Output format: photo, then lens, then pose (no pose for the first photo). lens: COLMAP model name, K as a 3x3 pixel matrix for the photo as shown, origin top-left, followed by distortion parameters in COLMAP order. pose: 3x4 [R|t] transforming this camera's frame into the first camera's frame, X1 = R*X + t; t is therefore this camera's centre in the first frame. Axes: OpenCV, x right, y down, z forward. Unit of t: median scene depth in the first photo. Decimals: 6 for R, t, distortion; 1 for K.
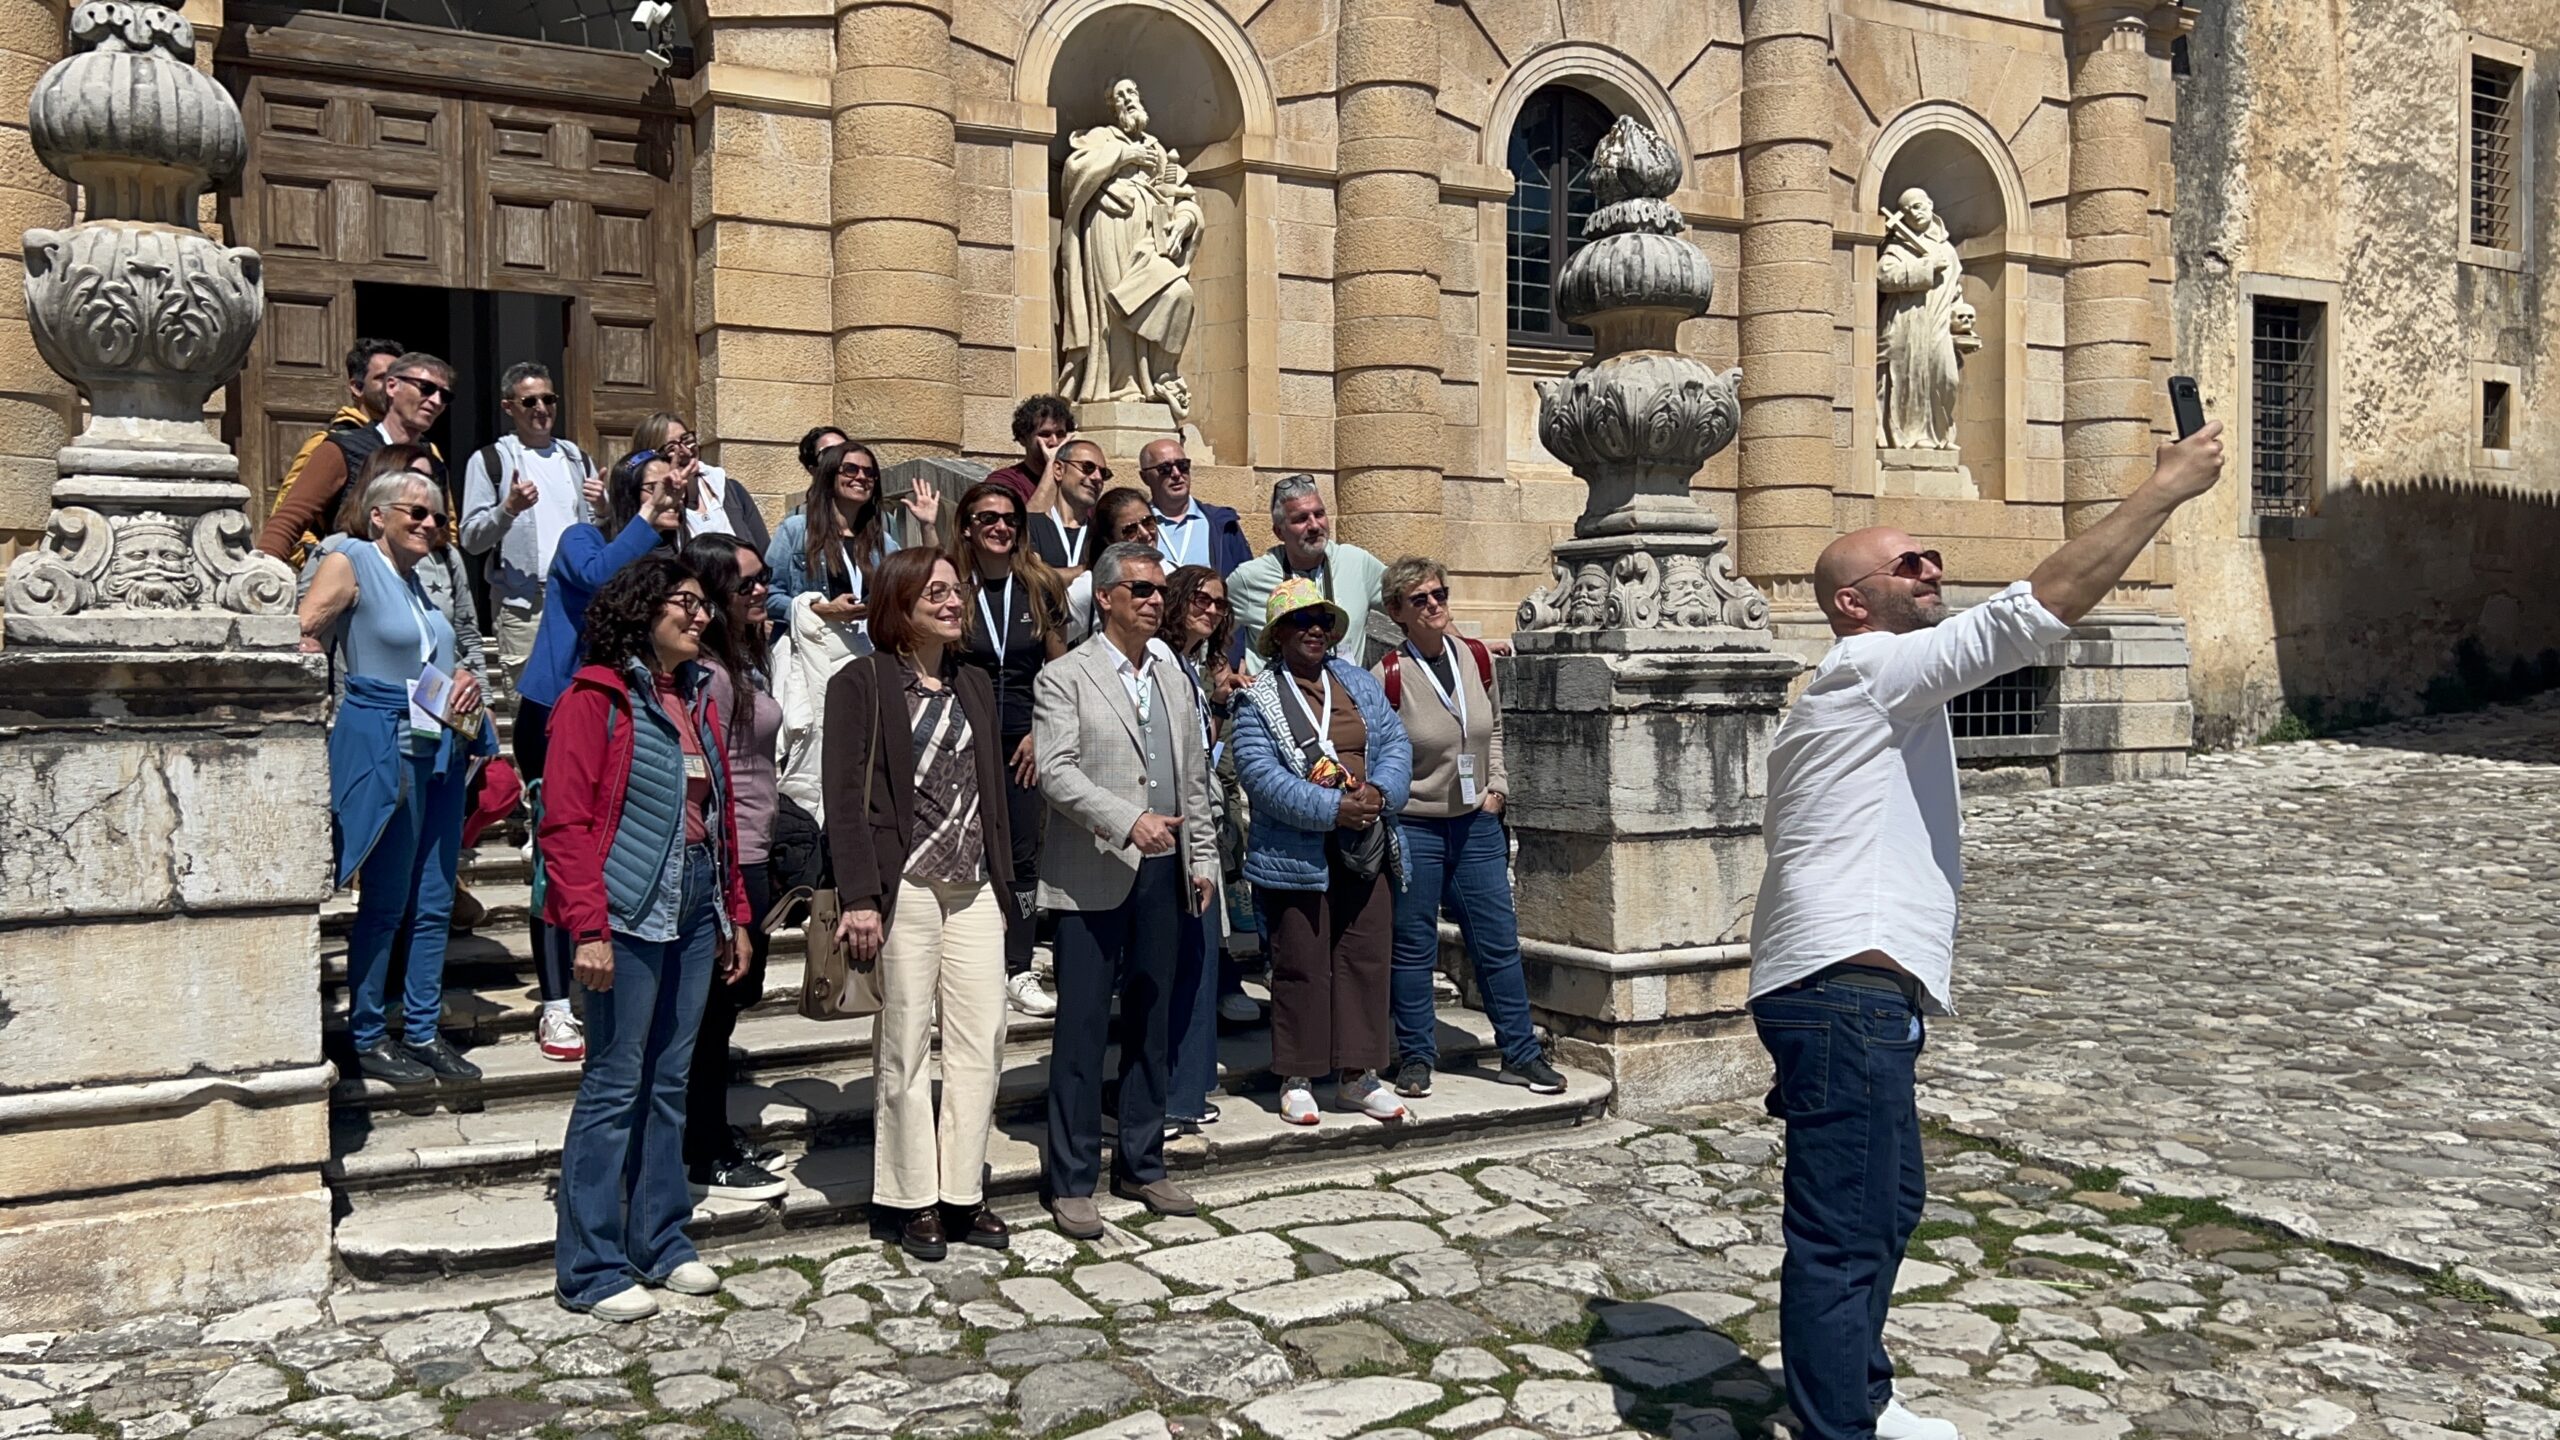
lens RADIAL K [[2175.1, 0, 1280.0], [0, 2175.1, 720.0], [0, 0, 1]] dist [0.106499, -0.194295]
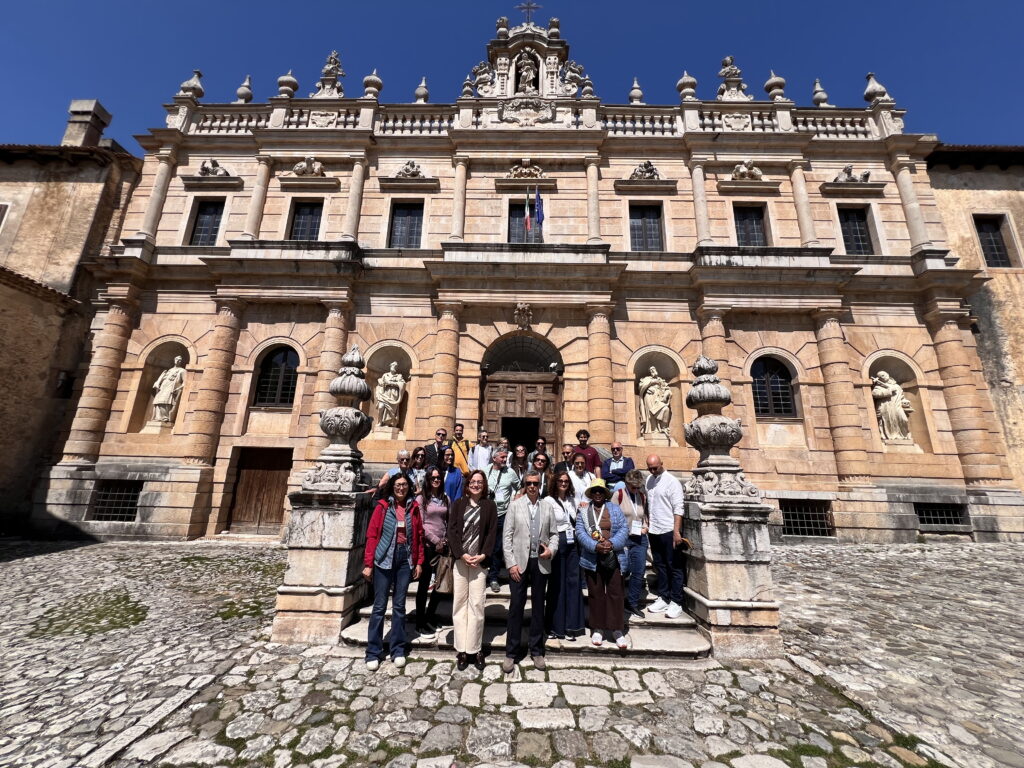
lens RADIAL K [[406.4, 0, 507.7], [0, 406.4, 383.2], [0, 0, 1]] dist [-0.001019, 0.000400]
pose [[0.863201, -0.095446, -0.495756, 0.218936], [-0.042406, 0.964789, -0.259583, -0.032230], [0.503077, 0.245095, 0.828760, 0.271616]]
